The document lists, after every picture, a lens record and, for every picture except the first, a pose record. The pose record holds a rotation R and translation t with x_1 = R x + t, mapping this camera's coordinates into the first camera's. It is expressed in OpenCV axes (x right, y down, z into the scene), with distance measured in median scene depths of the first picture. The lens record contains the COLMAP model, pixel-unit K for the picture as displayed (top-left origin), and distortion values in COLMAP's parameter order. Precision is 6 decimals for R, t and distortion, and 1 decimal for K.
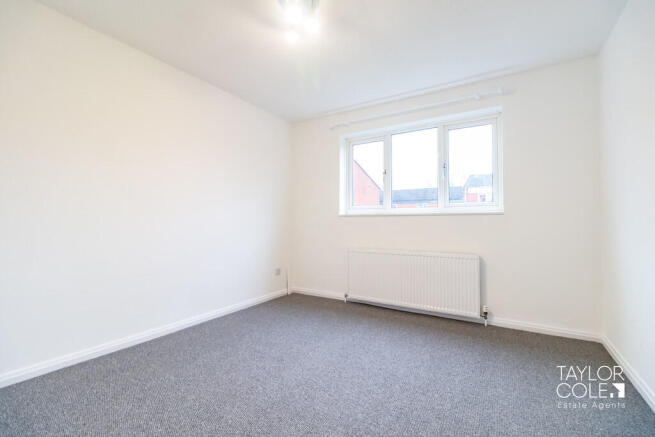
lens RADIAL K [[291.8, 0, 321.3], [0, 291.8, 215.1], [0, 0, 1]] dist [-0.003964, 0.001163]
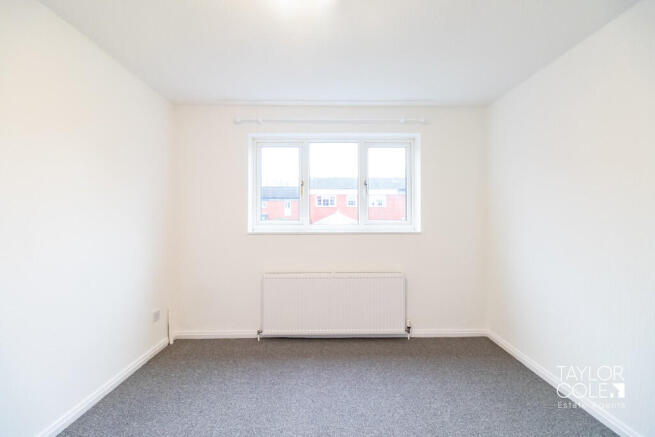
lens RADIAL K [[291.8, 0, 325.0], [0, 291.8, 213.8], [0, 0, 1]] dist [-0.003964, 0.001163]
pose [[0.831604, 0.001306, 0.555368, -0.229139], [-0.011489, 0.999824, 0.014852, -0.073592], [-0.555251, -0.018732, 0.831472, 0.239468]]
